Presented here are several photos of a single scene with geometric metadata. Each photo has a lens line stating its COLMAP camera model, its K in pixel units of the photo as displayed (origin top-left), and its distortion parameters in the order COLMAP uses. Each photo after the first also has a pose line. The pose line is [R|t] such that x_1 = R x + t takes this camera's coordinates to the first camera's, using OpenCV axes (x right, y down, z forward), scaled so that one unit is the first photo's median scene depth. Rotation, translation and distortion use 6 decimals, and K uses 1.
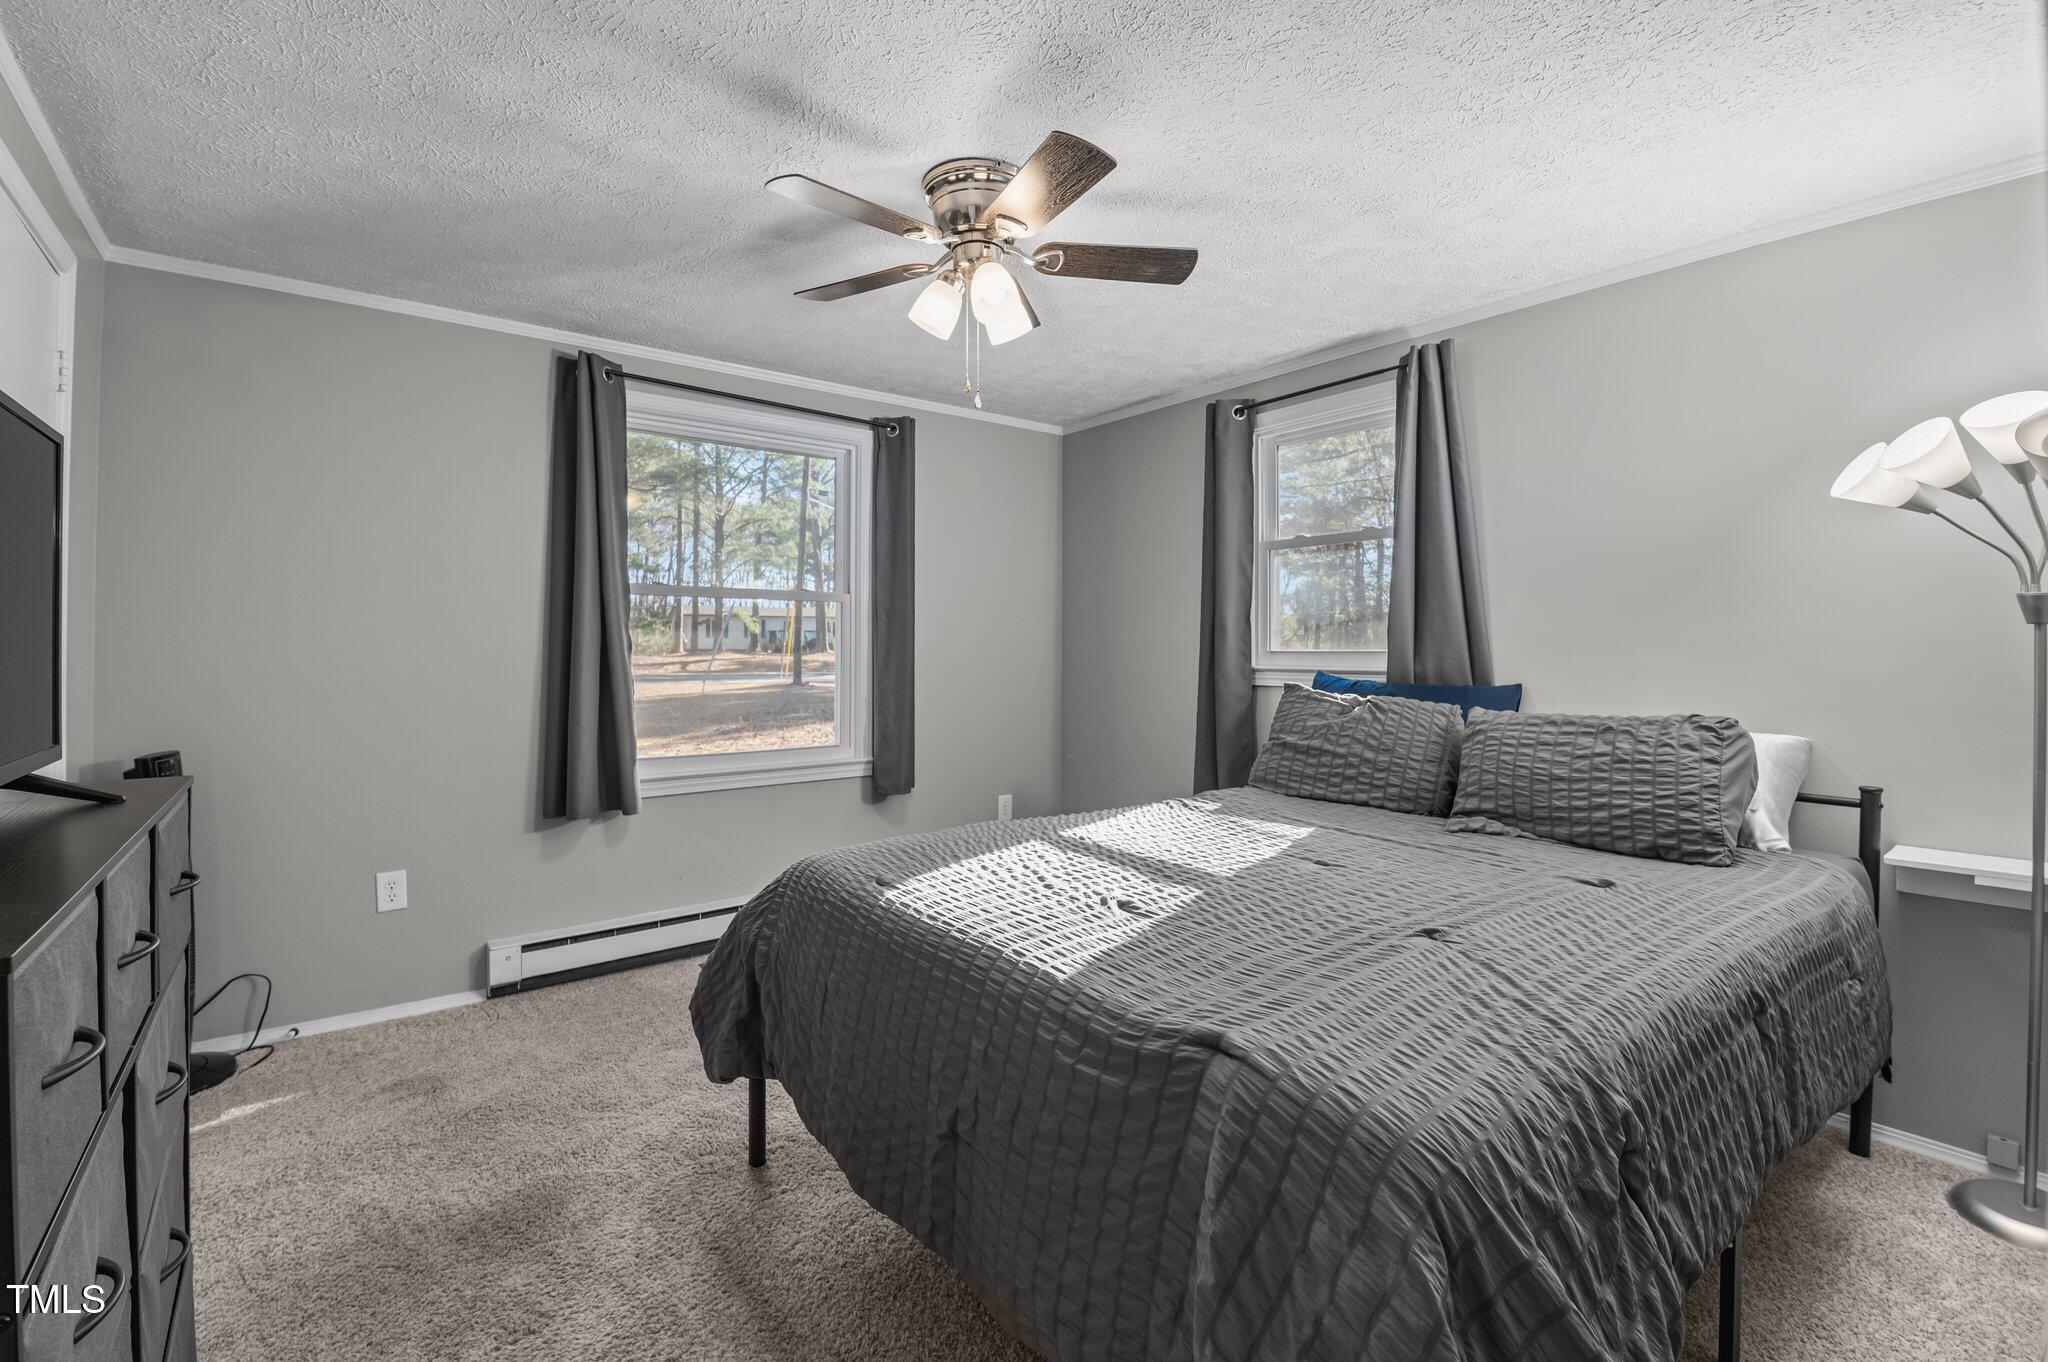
lens RADIAL K [[895.8, 0, 1019.1], [0, 895.8, 659.8], [0, 0, 1]] dist [-0.012943, -0.000453]
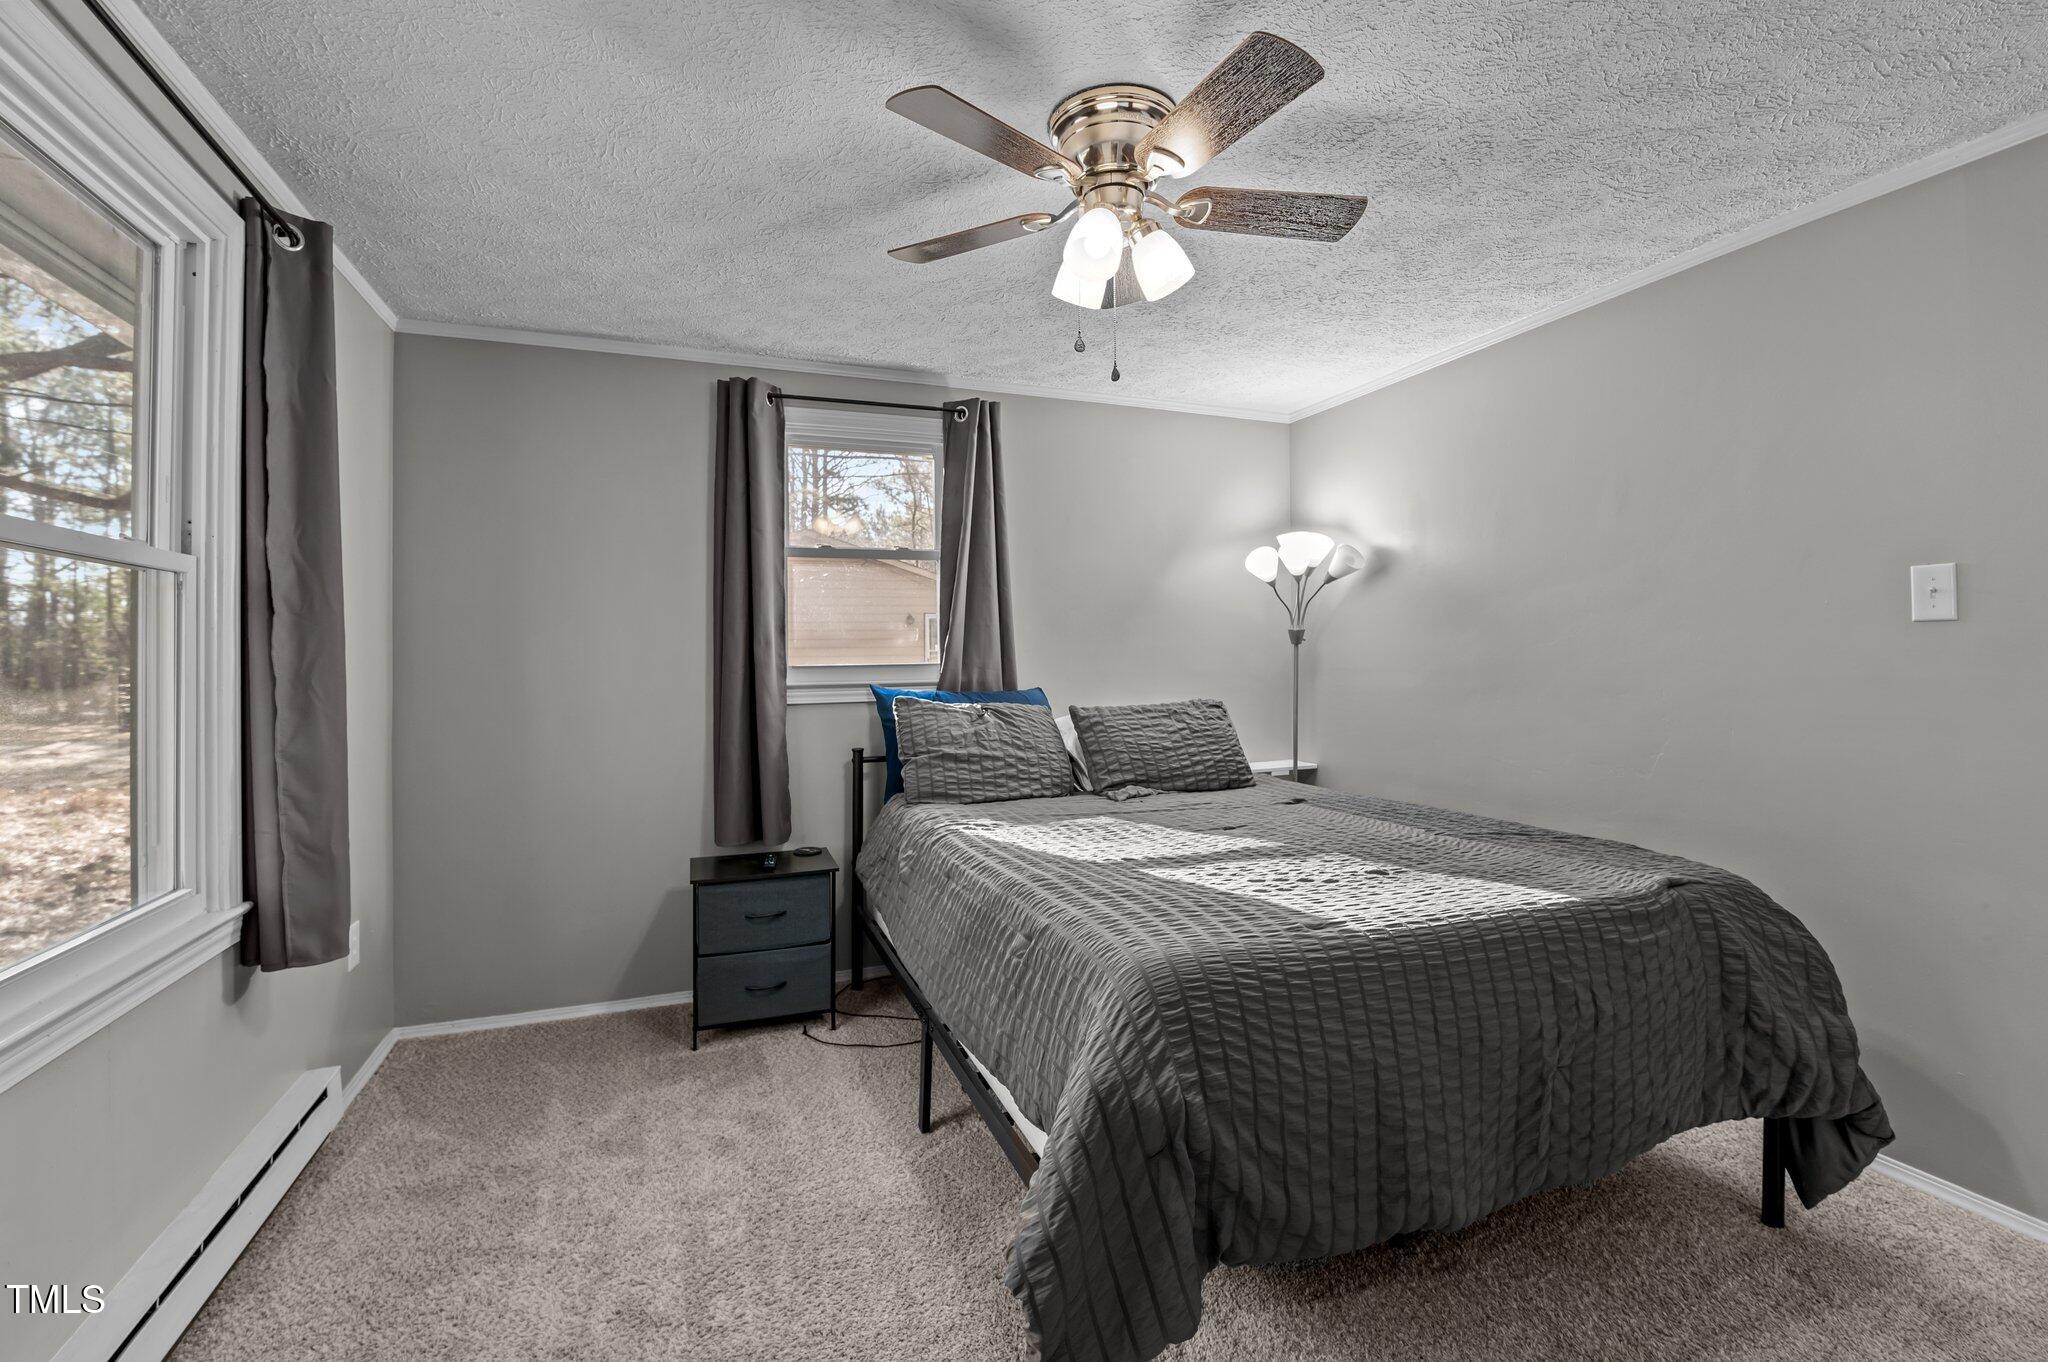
lens RADIAL K [[895.8, 0, 1020.8], [0, 895.8, 664.0], [0, 0, 1]] dist [-0.012943, -0.000453]
pose [[0.289346, -0.009855, 0.957174, -0.676330], [0.026382, 0.999649, 0.002317, -0.010529], [-0.956861, 0.024581, 0.289504, 0.644097]]
